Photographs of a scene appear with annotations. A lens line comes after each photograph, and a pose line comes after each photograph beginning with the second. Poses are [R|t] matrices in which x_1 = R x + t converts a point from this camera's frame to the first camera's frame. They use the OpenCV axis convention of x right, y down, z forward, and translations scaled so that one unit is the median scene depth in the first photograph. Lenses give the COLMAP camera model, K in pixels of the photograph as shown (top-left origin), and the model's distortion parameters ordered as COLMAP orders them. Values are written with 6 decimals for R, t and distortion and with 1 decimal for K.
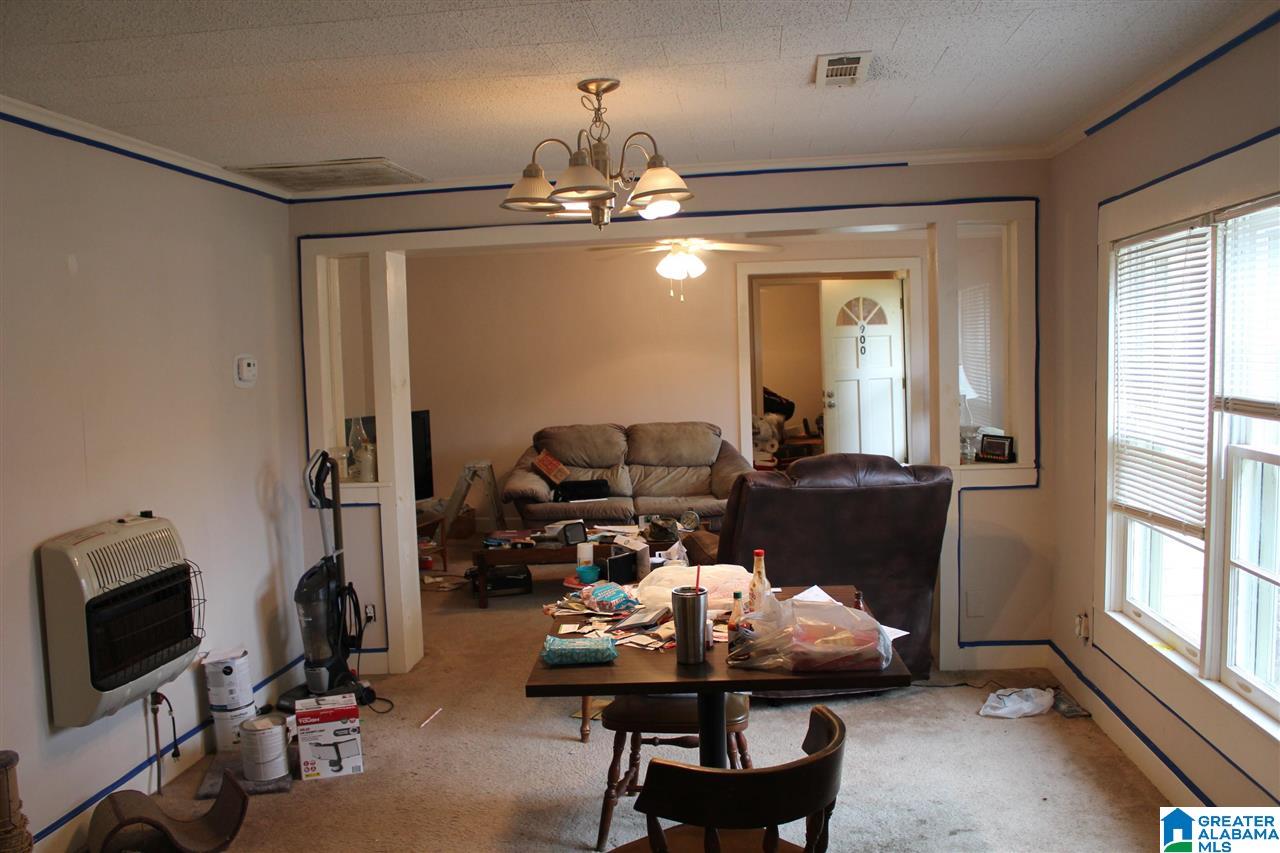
lens RADIAL K [[1088.5, 0, 638.7], [0, 1088.5, 425.7], [0, 0, 1]] dist [-0.138816, 0.117169]
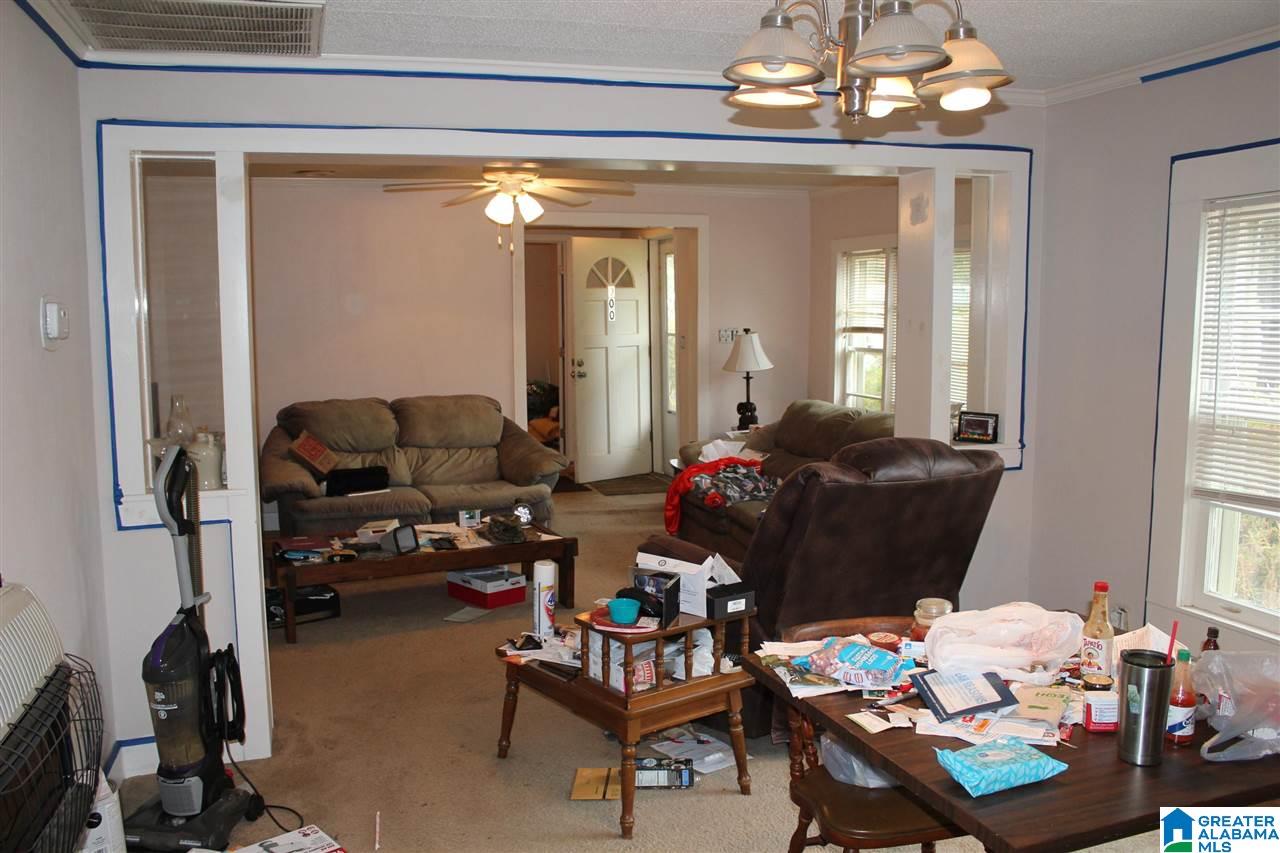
lens RADIAL K [[1088.5, 0, 641.2], [0, 1088.5, 429.4], [0, 0, 1]] dist [-0.138816, 0.117169]
pose [[0.919596, -0.016818, 0.392506, -0.167945], [0.003868, 0.999422, 0.033761, -0.005049], [-0.392847, -0.029528, 0.919130, 0.172045]]
